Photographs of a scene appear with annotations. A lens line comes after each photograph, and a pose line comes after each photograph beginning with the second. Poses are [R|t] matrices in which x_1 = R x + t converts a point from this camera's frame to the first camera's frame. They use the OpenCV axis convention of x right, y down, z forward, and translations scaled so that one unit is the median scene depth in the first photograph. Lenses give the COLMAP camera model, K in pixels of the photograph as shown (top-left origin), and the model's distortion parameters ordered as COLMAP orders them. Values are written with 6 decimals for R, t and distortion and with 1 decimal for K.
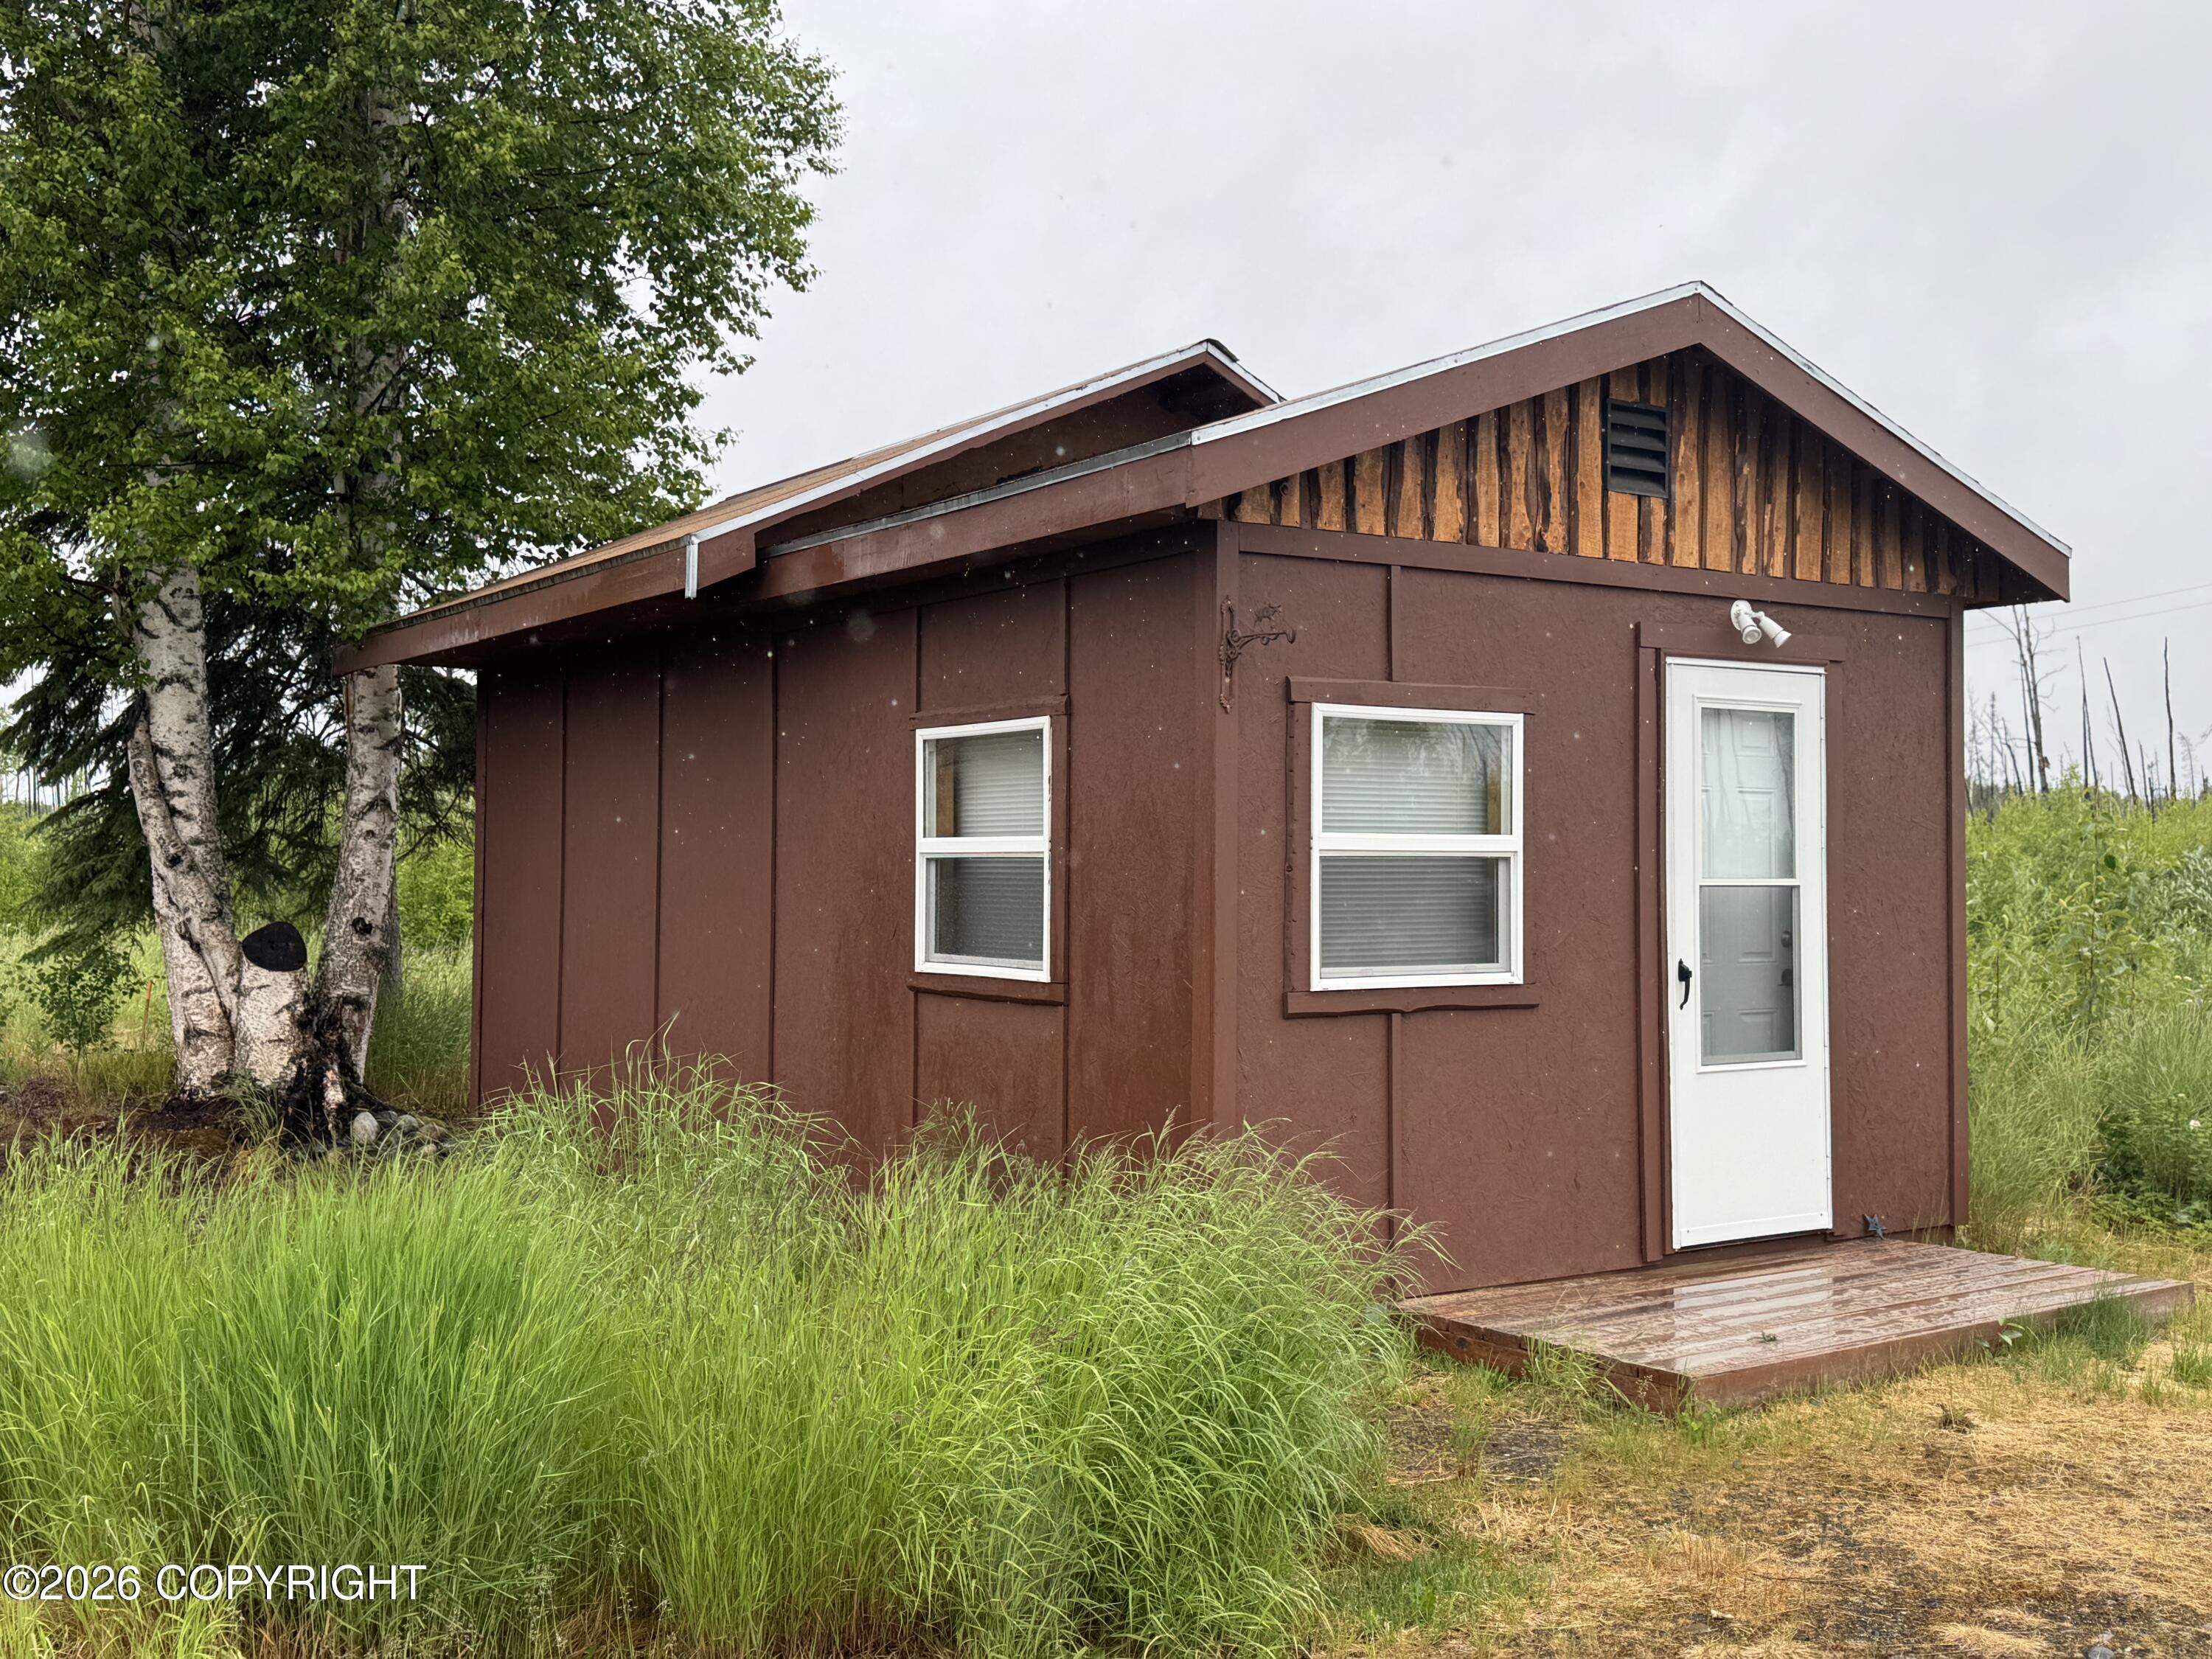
lens RADIAL K [[2256.6, 0, 1104.6], [0, 2256.6, 835.7], [0, 0, 1]] dist [0.002159, 0.000000]
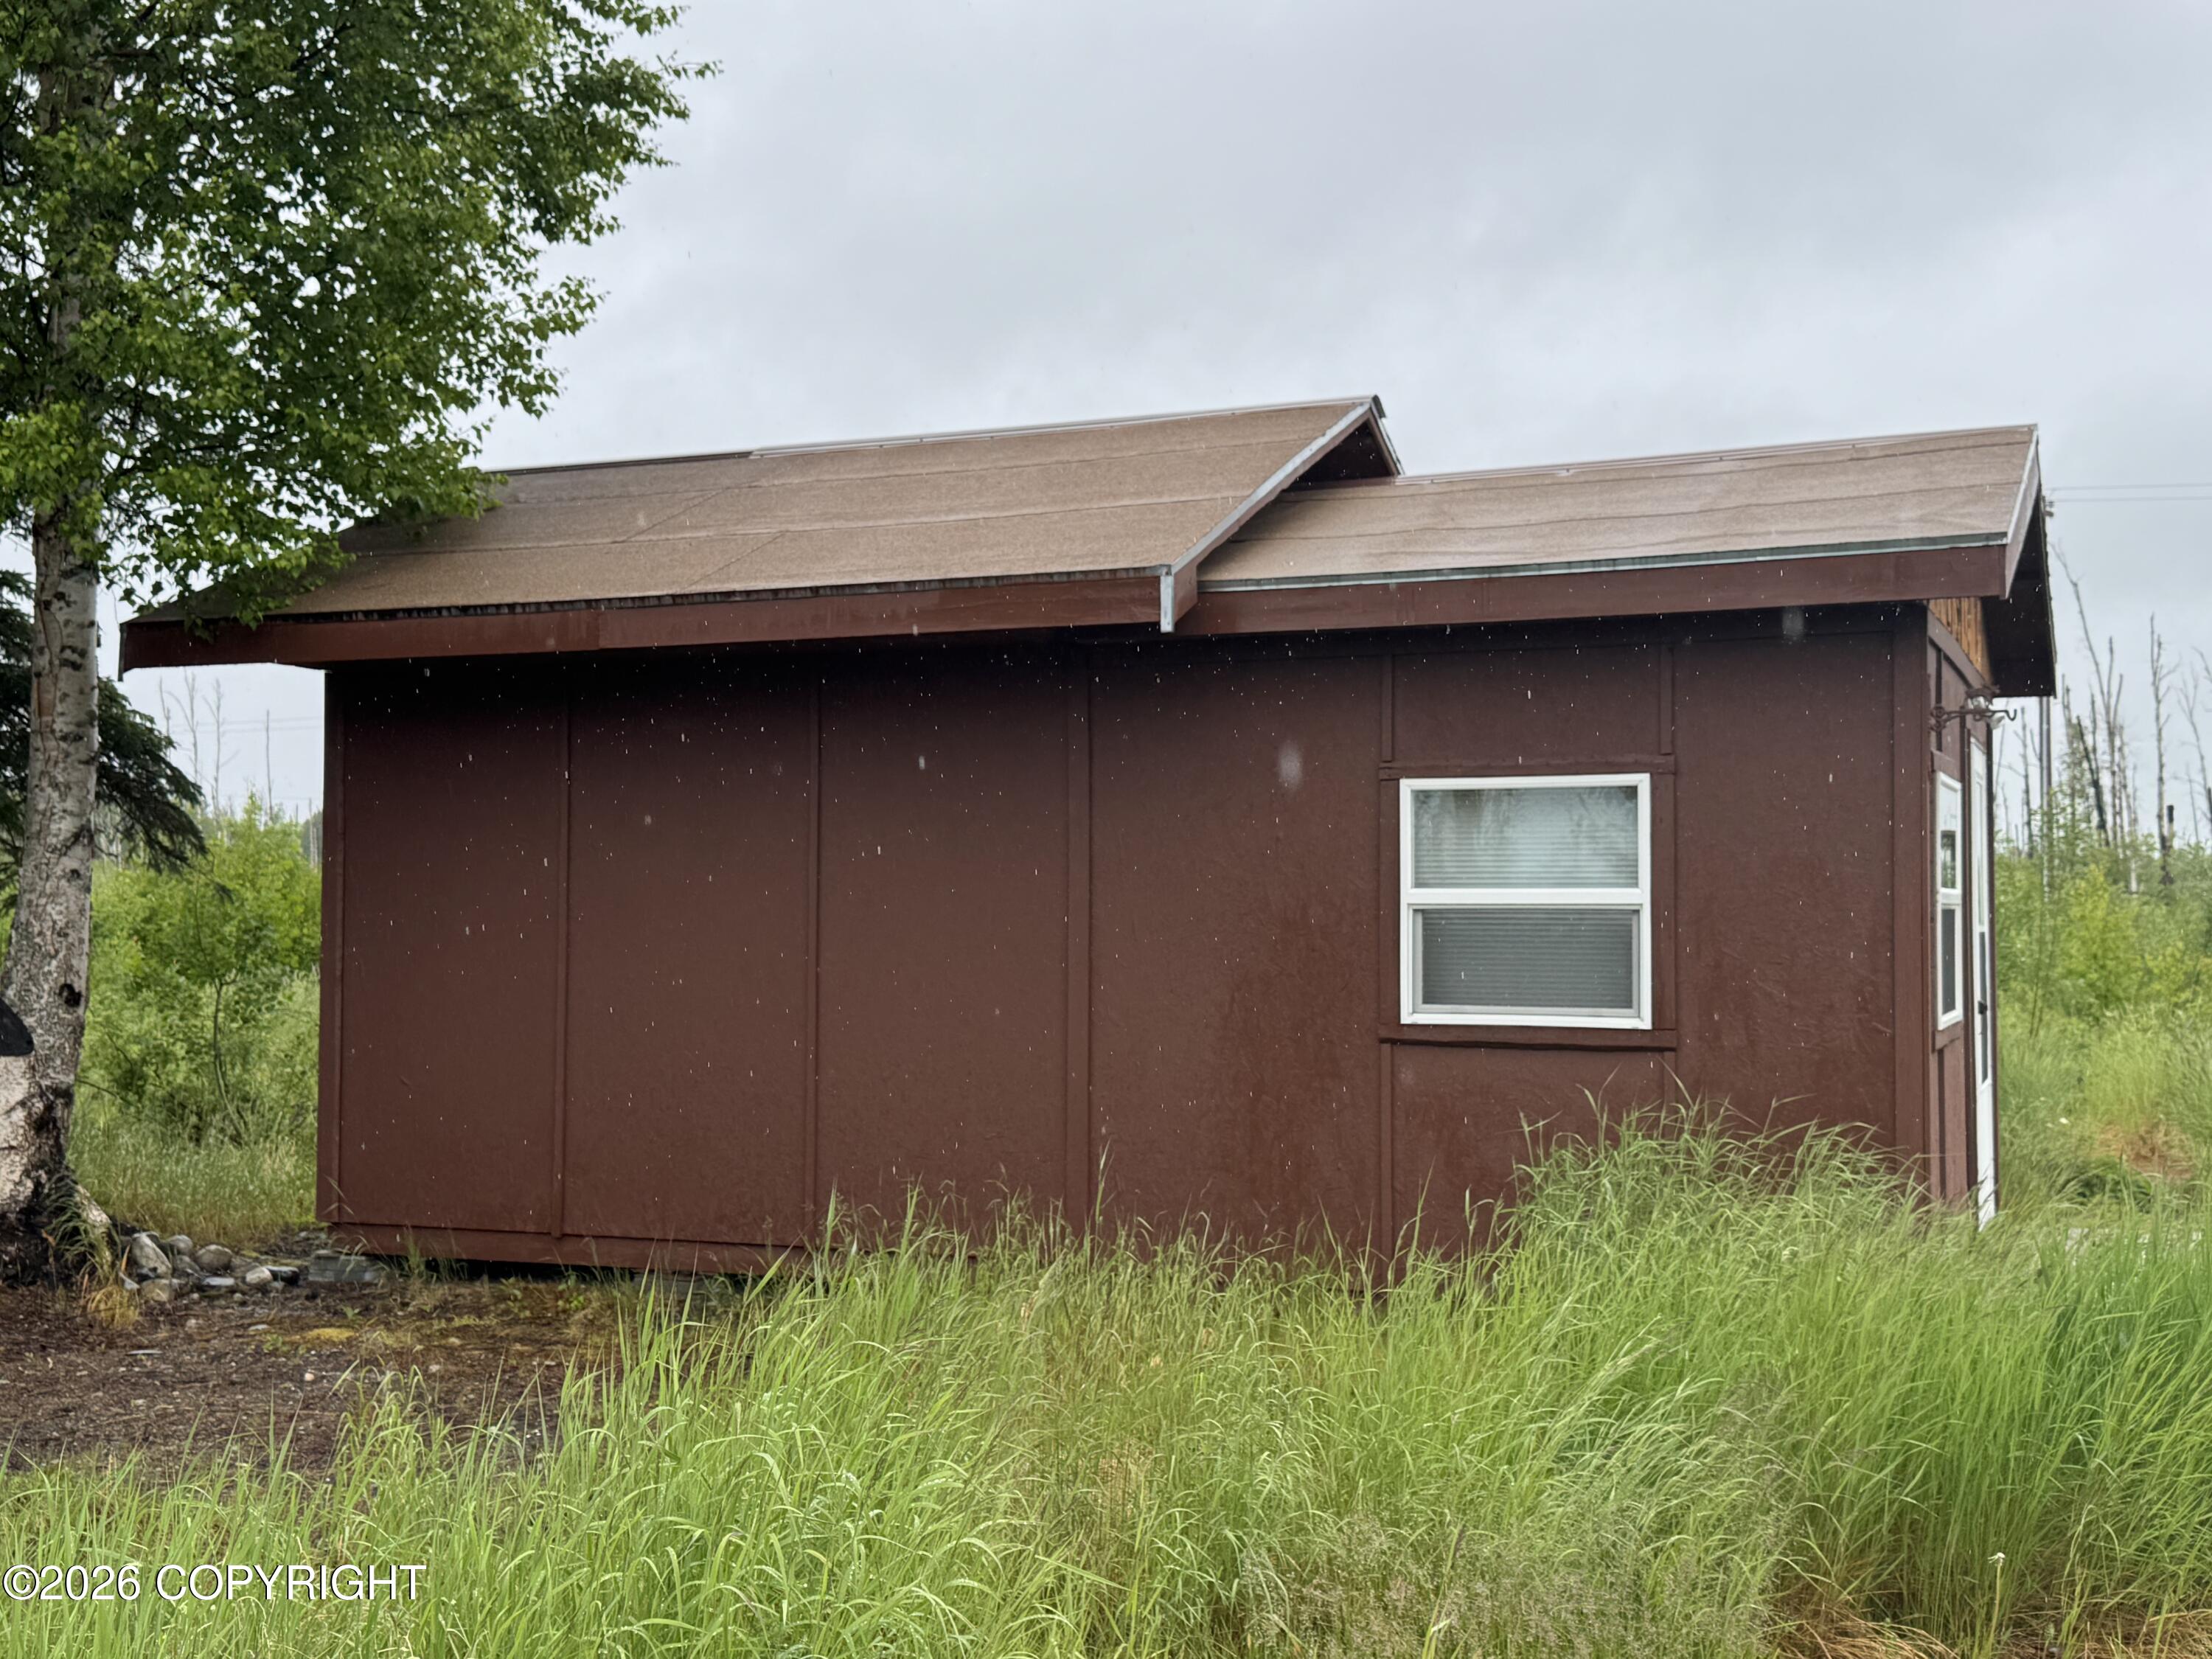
lens RADIAL K [[2502.2, 0, 1095.9], [0, 2502.2, 842.6], [0, 0, 1]] dist [0.127475, 0.000000]
pose [[0.853963, 0.019474, 0.519970, -0.668477], [-0.009792, 0.999724, -0.021359, 0.004994], [-0.520242, 0.013148, 0.853918, 0.109027]]
